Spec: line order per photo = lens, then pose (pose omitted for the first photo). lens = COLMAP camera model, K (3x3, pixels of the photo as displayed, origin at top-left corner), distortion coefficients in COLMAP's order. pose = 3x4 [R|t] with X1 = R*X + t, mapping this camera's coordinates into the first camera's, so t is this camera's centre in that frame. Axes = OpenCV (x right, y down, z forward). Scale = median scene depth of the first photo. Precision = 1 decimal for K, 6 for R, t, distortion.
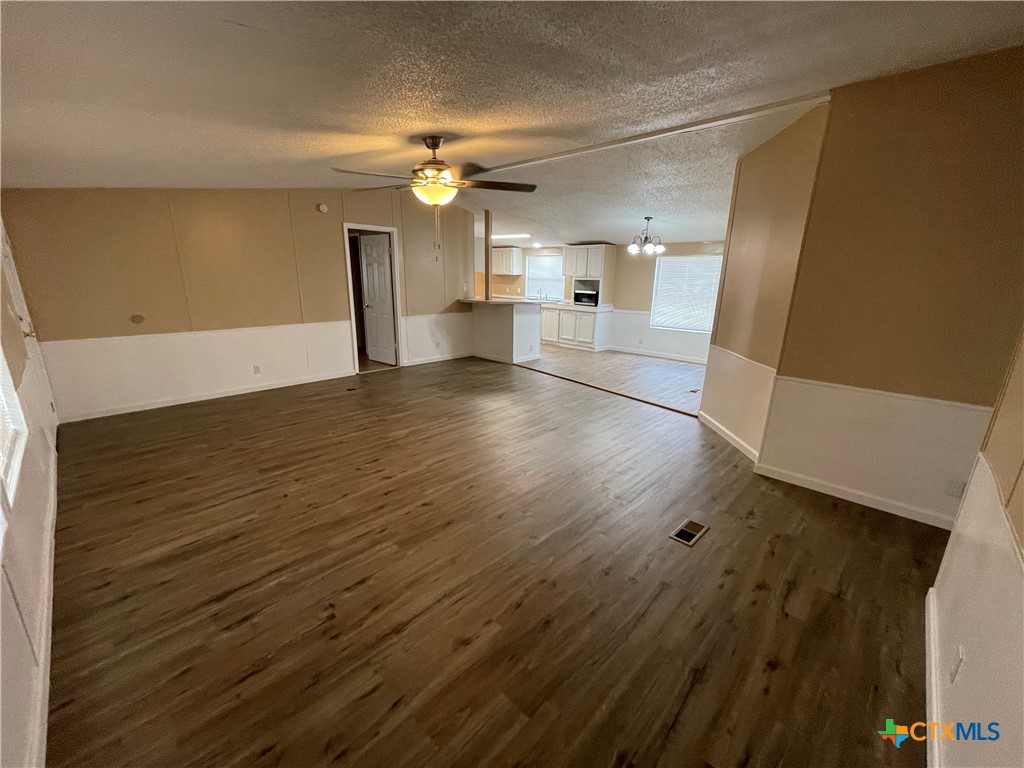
lens RADIAL K [[411.6, 0, 506.1], [0, 411.6, 390.0], [0, 0, 1]] dist [-0.001753, 0.000716]
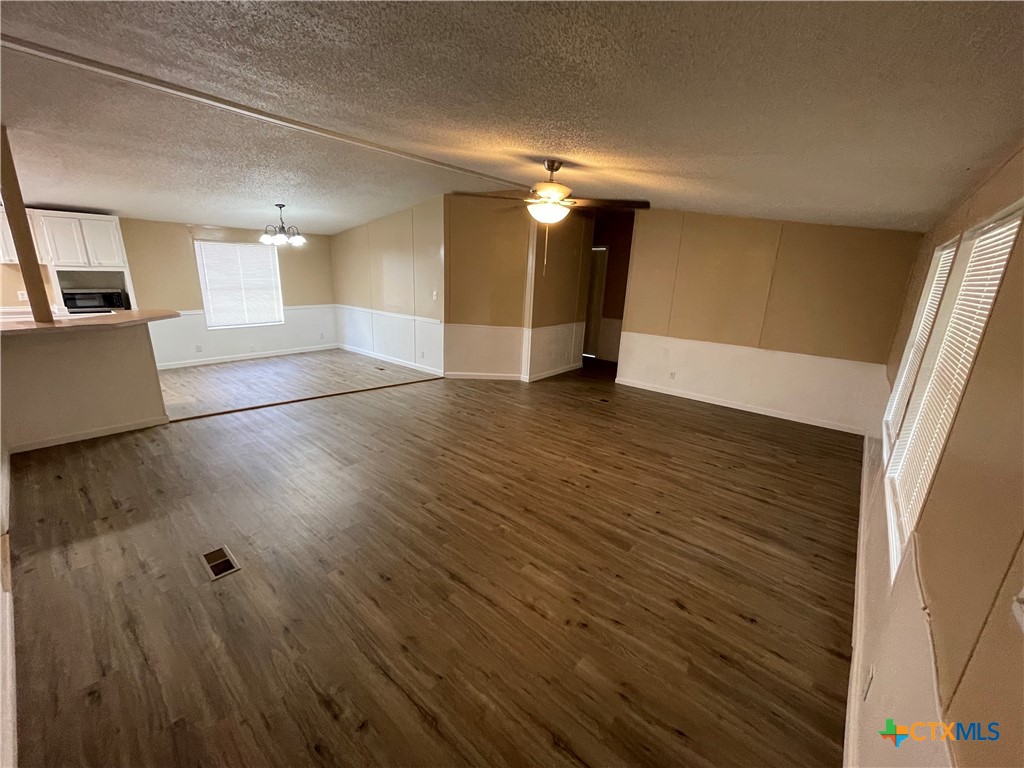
lens RADIAL K [[411.6, 0, 509.3], [0, 411.6, 384.1], [0, 0, 1]] dist [-0.001753, 0.000716]
pose [[-0.064420, -0.288100, 0.955431, -0.488277], [0.232820, 0.926660, 0.295122, -0.150943], [-0.970384, 0.241455, 0.007380, 0.443213]]
